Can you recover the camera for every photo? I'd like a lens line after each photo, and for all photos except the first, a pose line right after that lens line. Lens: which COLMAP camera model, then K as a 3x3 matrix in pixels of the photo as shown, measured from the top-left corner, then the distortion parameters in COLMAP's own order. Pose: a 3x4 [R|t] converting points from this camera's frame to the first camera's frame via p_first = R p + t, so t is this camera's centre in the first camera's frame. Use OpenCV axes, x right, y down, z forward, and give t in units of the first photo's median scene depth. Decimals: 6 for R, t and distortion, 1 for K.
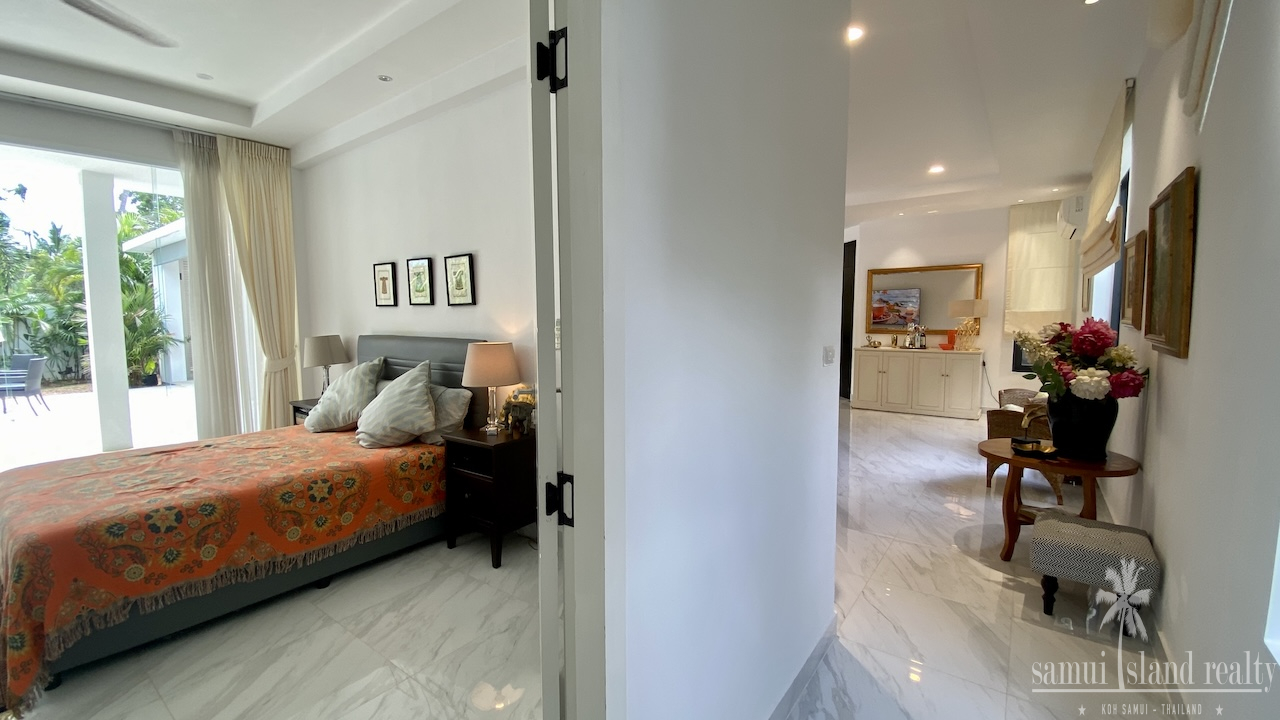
lens RADIAL K [[544.6, 0, 641.3], [0, 544.6, 349.5], [0, 0, 1]] dist [0.064487, -0.033639]
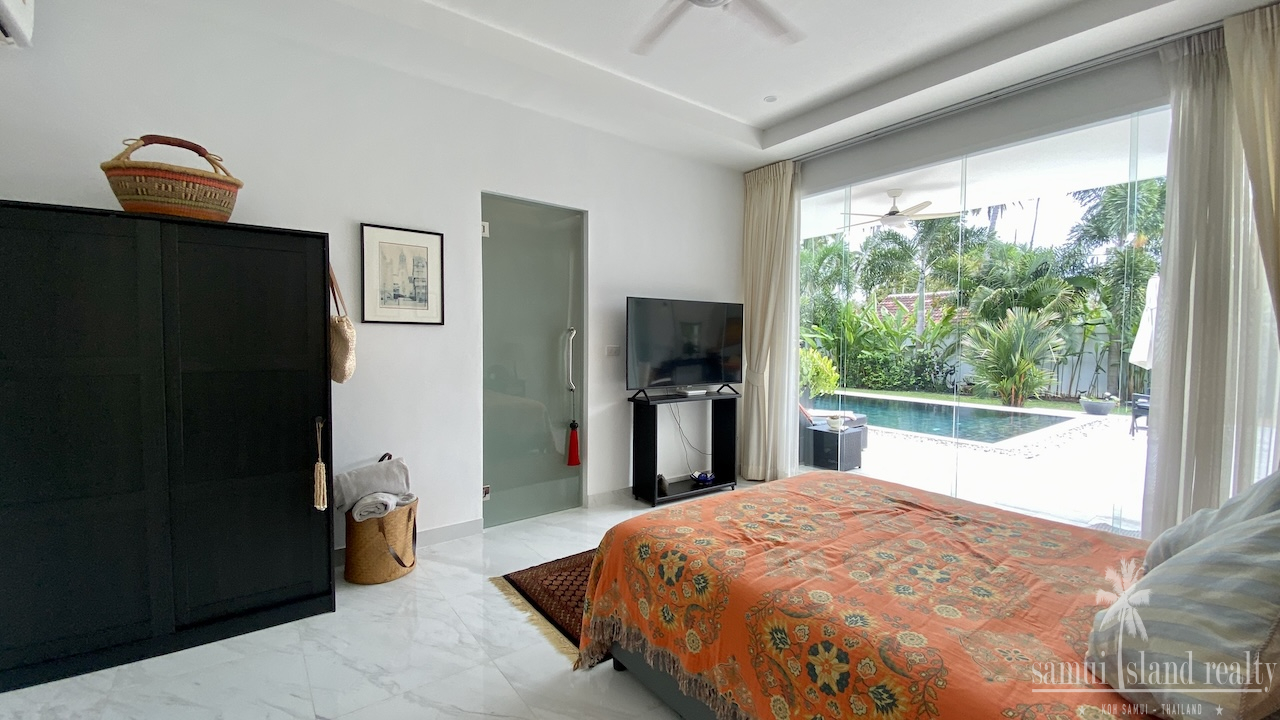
lens RADIAL K [[519.2, 0, 640.0], [0, 519.2, 360.0], [0, 0, 1]] dist [0.004806, -0.000378]
pose [[-0.237132, 0.051598, -0.970106, -0.093548], [-0.074183, 0.994711, 0.071039, -0.029144], [0.968641, 0.088811, -0.232050, 0.777348]]
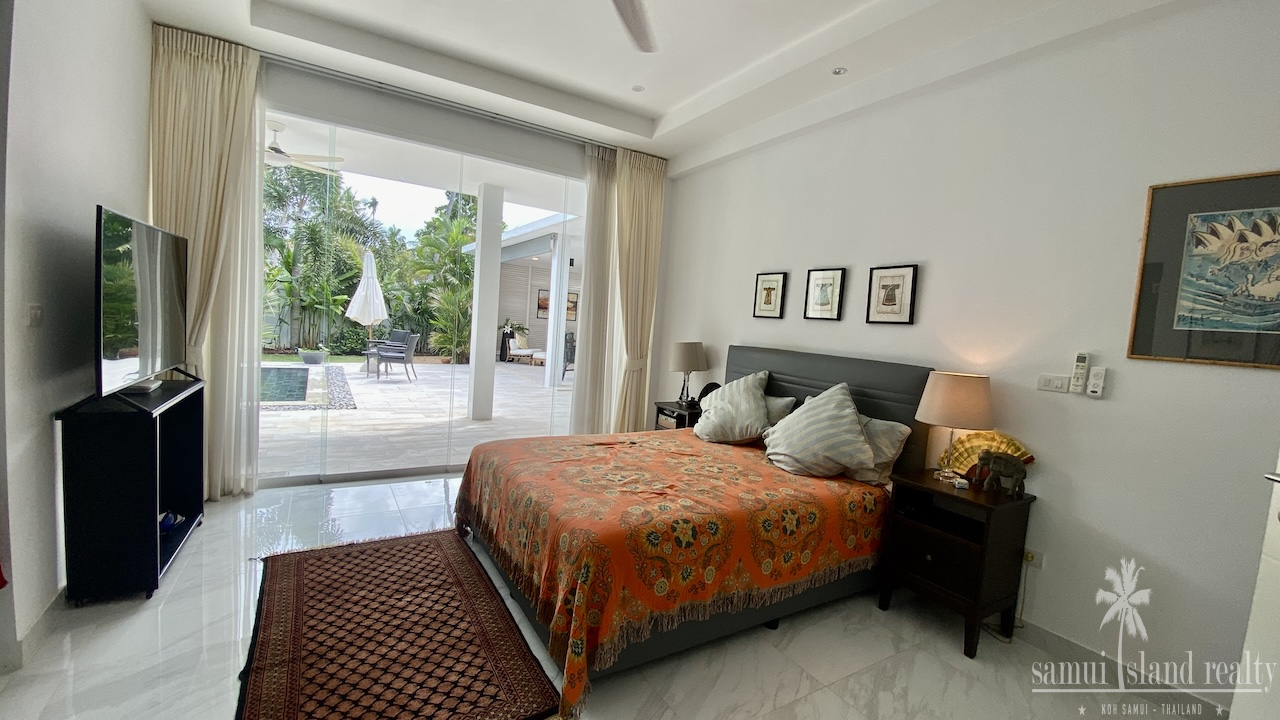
lens RADIAL K [[519.2, 0, 640.0], [0, 519.2, 360.0], [0, 0, 1]] dist [0.004806, -0.000378]
pose [[0.937812, 0.106448, -0.330419, -0.468581], [-0.109810, 0.993916, 0.008531, 0.013338], [0.329317, 0.028283, 0.943796, 0.111026]]
